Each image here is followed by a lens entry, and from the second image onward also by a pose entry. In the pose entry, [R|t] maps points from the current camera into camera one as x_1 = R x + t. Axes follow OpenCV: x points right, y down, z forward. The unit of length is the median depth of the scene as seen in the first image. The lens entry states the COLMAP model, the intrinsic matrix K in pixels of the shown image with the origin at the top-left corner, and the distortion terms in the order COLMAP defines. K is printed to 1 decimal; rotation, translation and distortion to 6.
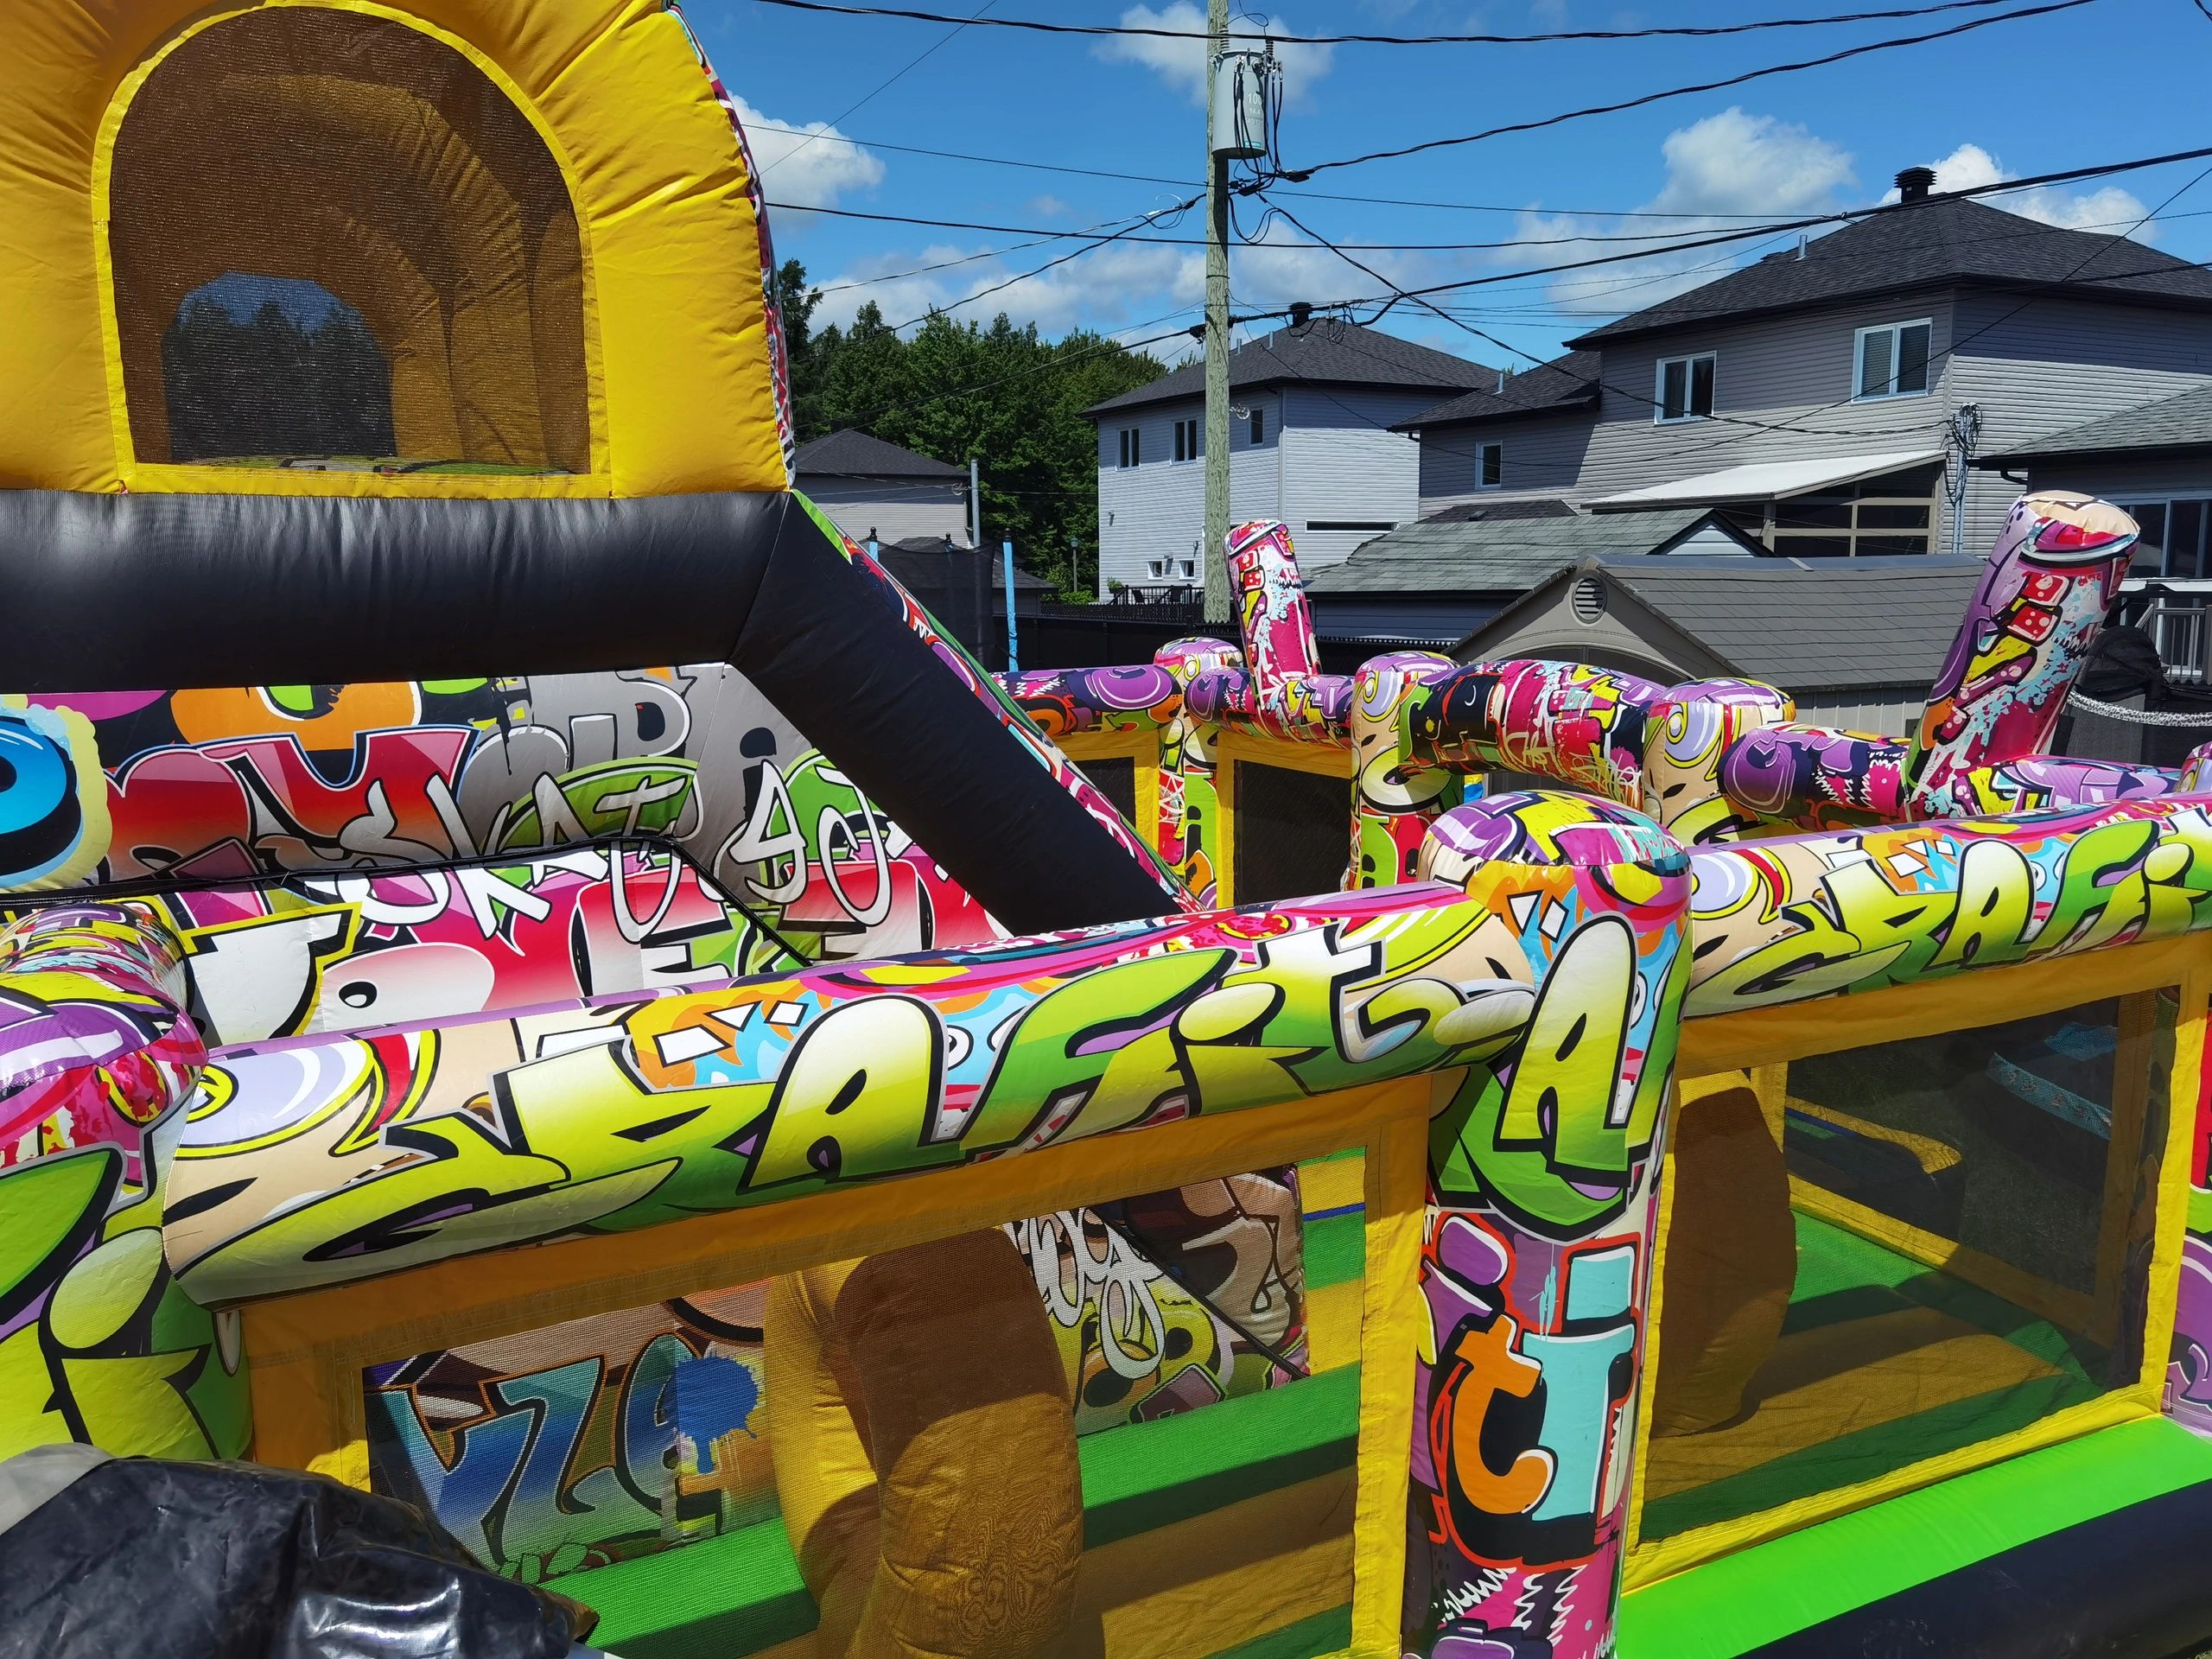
lens RADIAL K [[1761.9, 0, 1105.4], [0, 1761.9, 825.4], [0, 0, 1]] dist [0.016627, 0.000719]
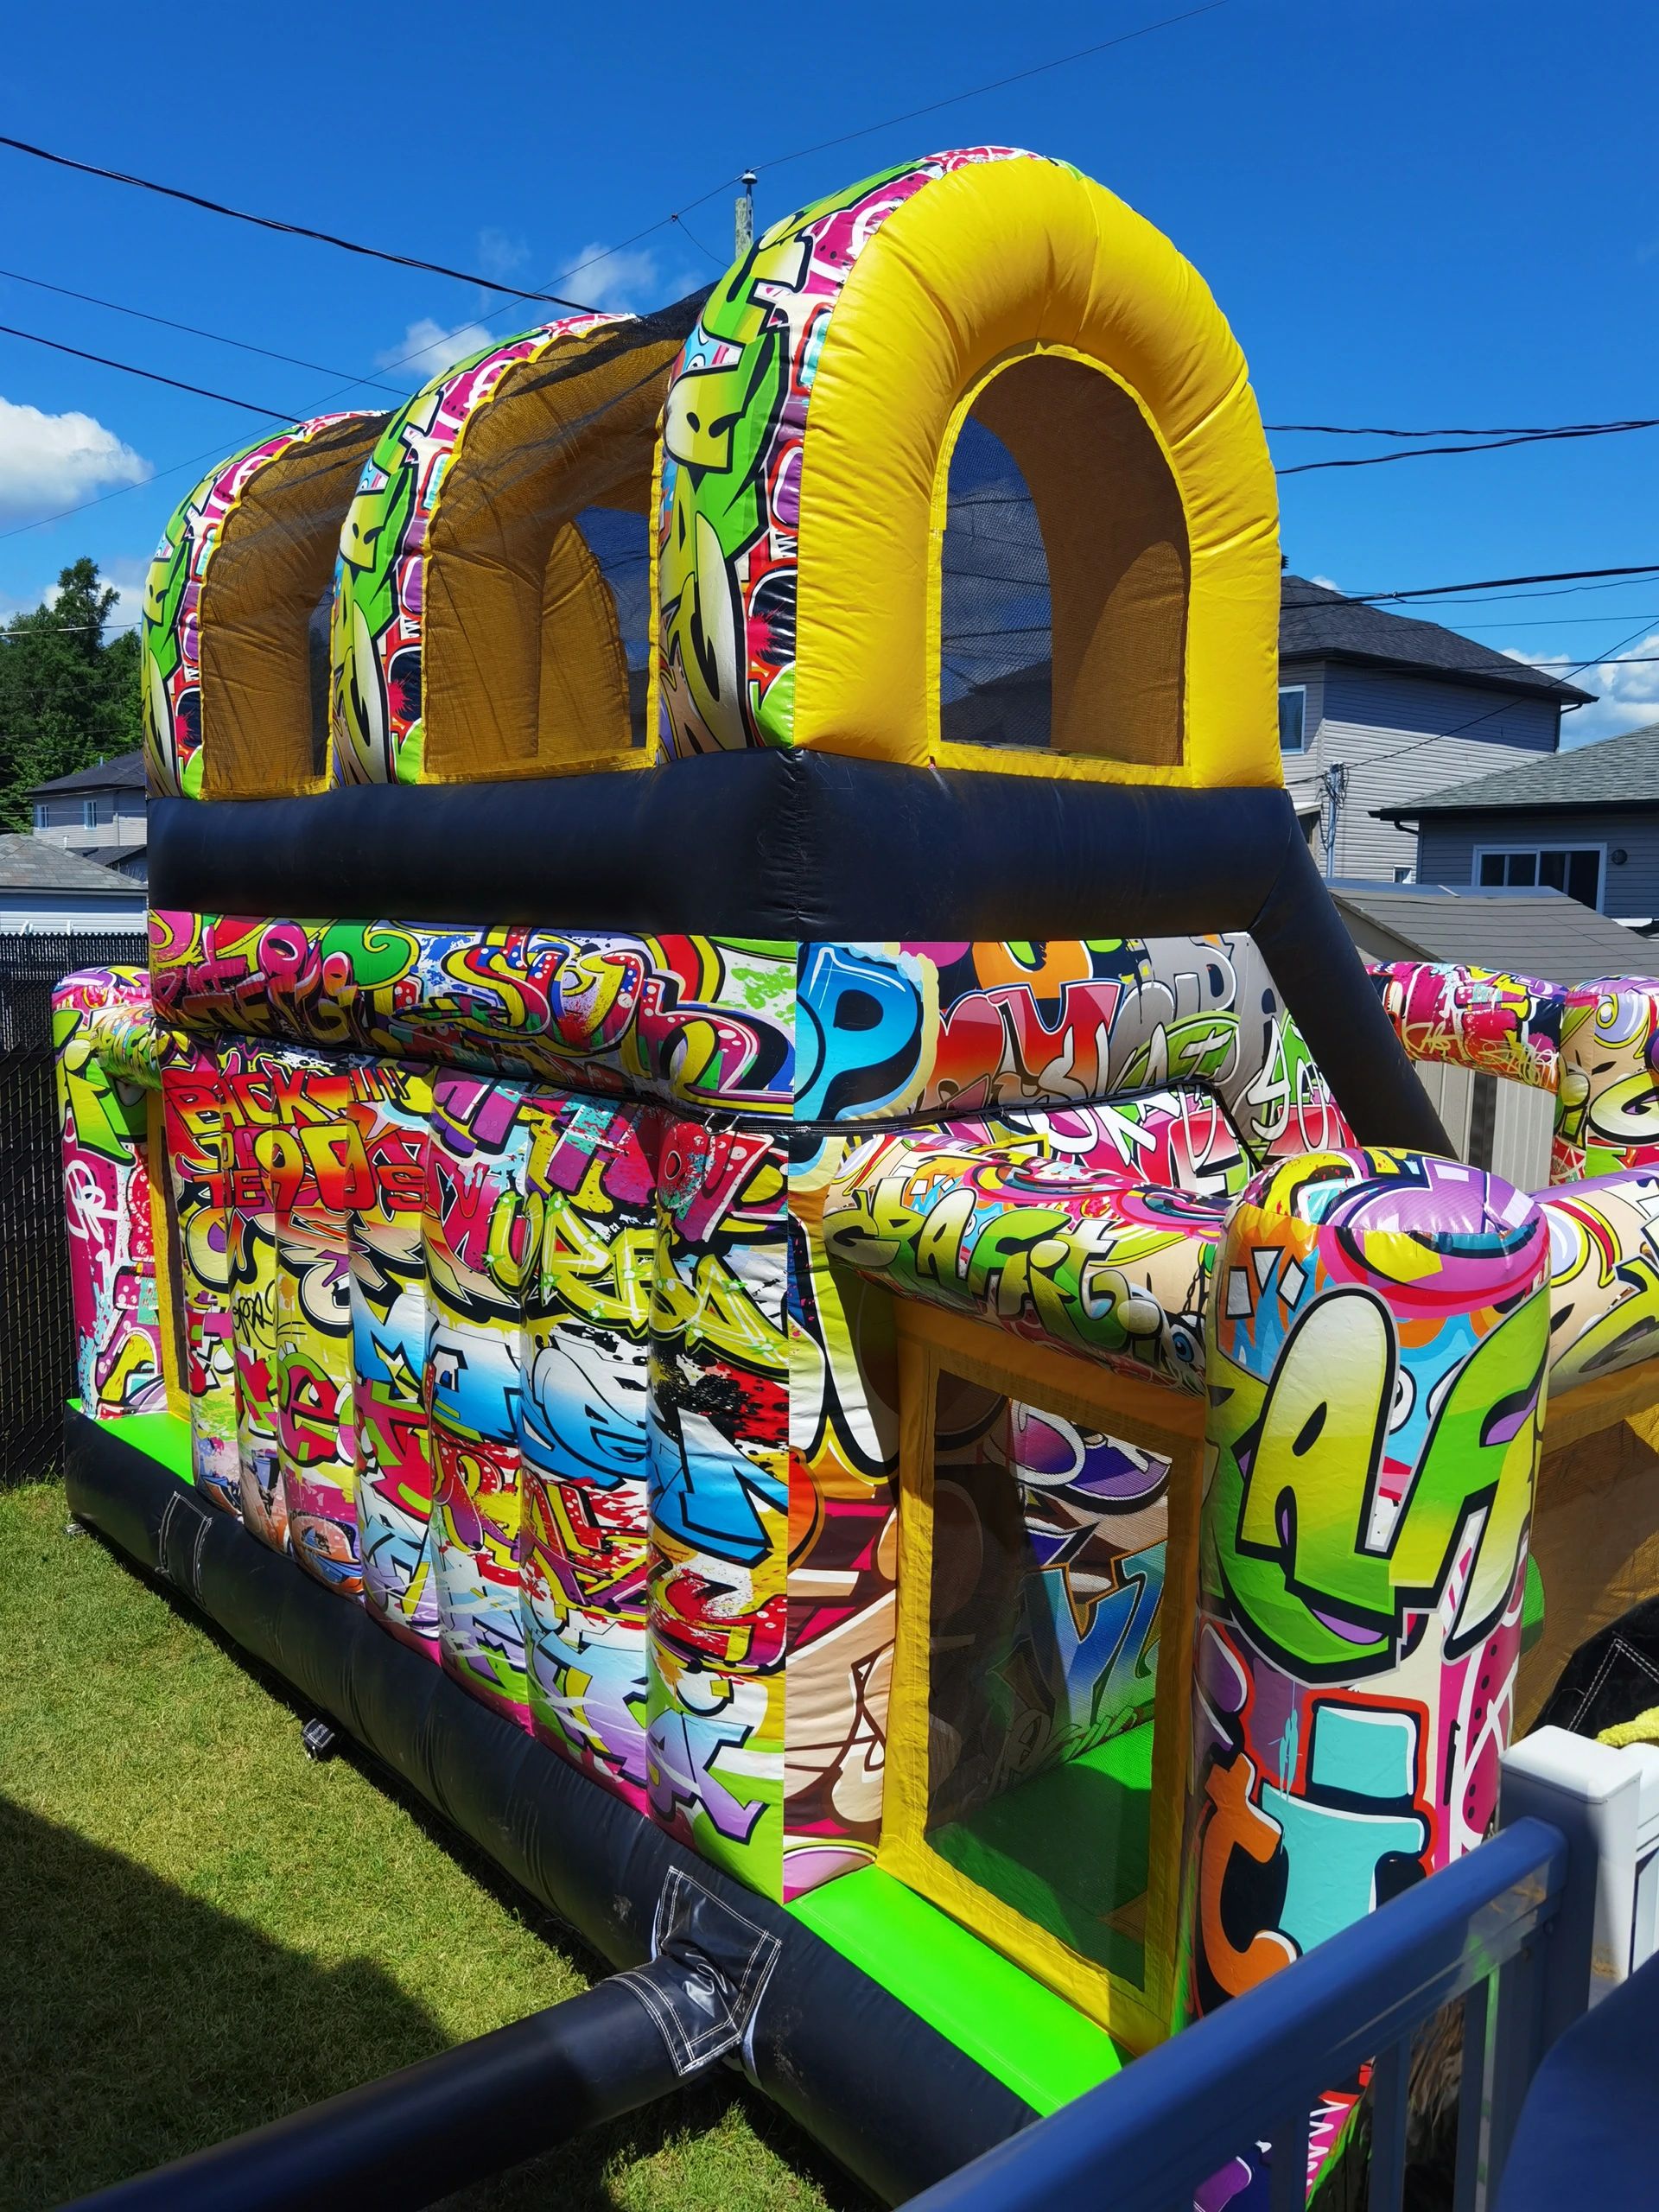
lens RADIAL K [[1761.9, 0, 834.1], [0, 1761.9, 1113.1], [0, 0, 1]] dist [0.016627, 0.000719]
pose [[0.967977, -0.009005, 0.250878, -0.440634], [0.015134, 0.999632, -0.022512, 0.027479], [-0.250583, 0.025588, 0.967757, -0.029617]]
